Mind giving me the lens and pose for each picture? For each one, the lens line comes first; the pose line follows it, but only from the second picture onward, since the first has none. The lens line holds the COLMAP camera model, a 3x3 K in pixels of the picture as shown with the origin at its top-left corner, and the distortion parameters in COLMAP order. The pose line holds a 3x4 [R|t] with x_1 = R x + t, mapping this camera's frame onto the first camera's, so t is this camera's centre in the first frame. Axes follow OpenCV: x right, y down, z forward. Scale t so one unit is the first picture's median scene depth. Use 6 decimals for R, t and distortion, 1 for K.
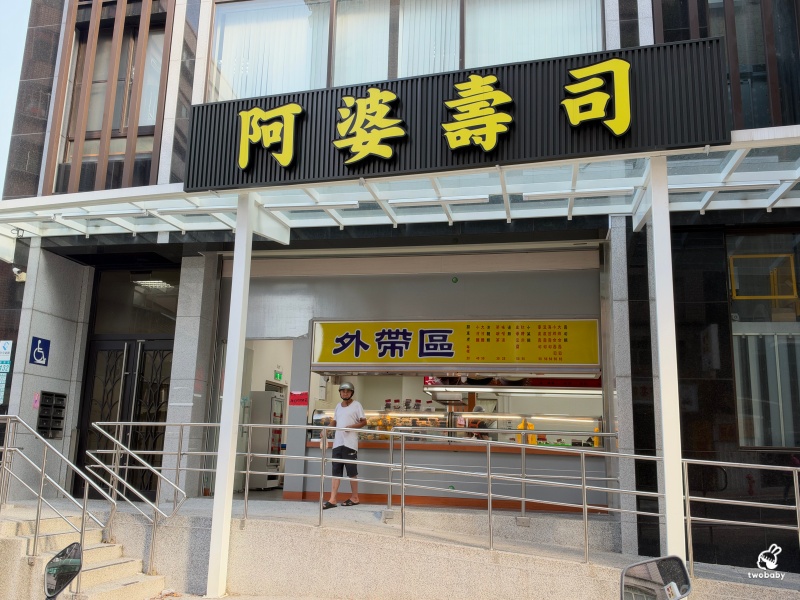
lens RADIAL K [[705.9, 0, 400.0], [0, 705.9, 300.0], [0, 0, 1]] dist [0.150702, 0.000157]
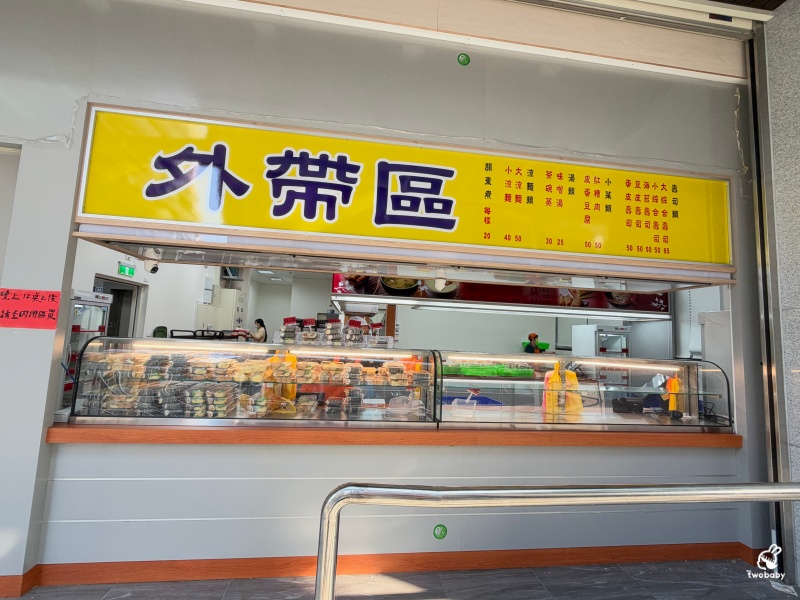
lens RADIAL K [[351.4, 0, 400.0], [0, 351.4, 300.0], [0, 0, 1]] dist [-0.000668, -0.000113]
pose [[0.944843, 0.043606, 0.324608, -0.025034], [-0.084962, 0.989802, 0.114337, 0.100113], [-0.316312, -0.135610, 0.938913, 0.791585]]
